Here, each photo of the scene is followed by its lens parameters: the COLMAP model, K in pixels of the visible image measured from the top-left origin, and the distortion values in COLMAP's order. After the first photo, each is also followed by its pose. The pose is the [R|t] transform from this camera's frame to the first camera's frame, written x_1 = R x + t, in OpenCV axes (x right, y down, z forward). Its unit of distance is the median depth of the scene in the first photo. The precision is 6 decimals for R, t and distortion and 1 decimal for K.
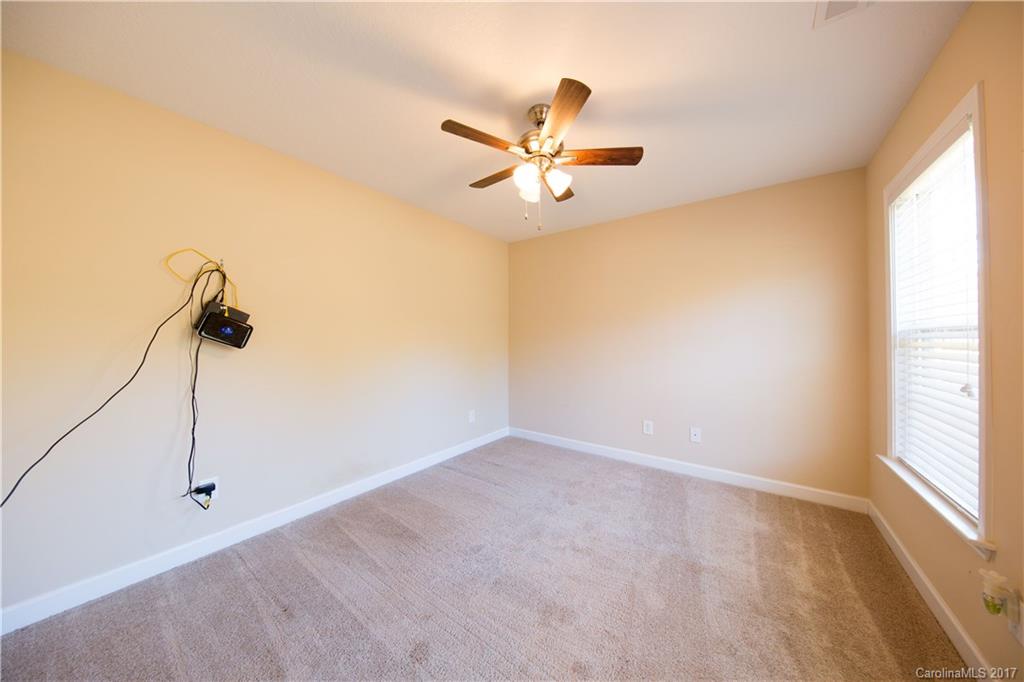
lens RADIAL K [[345.9, 0, 518.4], [0, 345.9, 337.2], [0, 0, 1]] dist [0.000162, -0.002368]
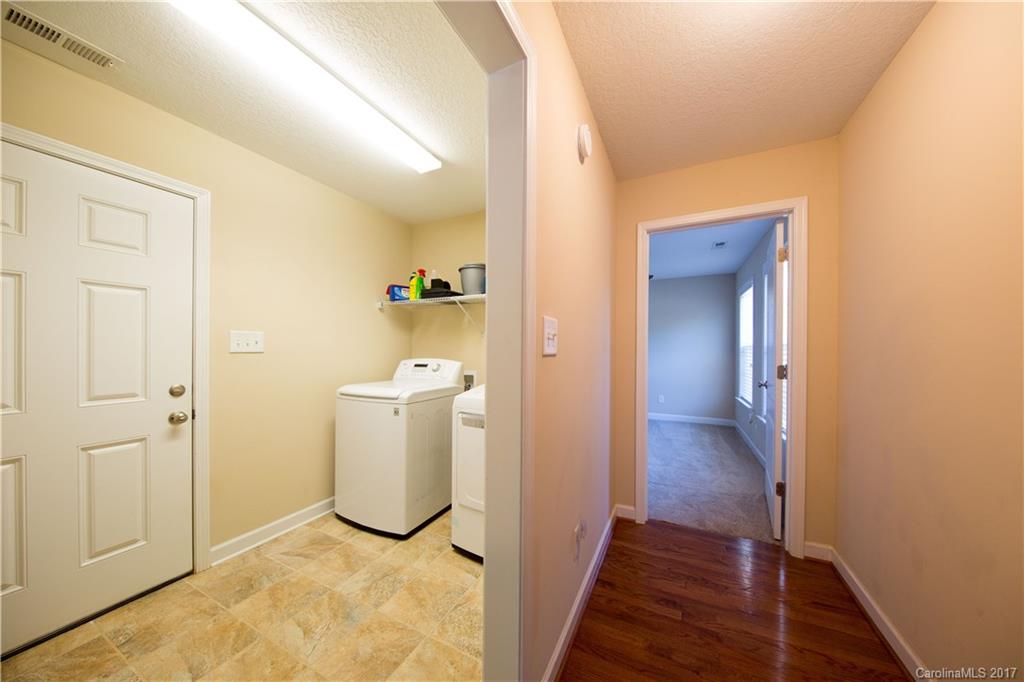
lens RADIAL K [[345.9, 0, 518.4], [0, 345.9, 337.2], [0, 0, 1]] dist [0.000162, -0.002368]
pose [[0.988352, 0.016155, 0.151323, -1.035308], [-0.012002, 0.999527, -0.028322, -0.000629], [-0.151709, 0.026176, 0.988079, -1.442533]]
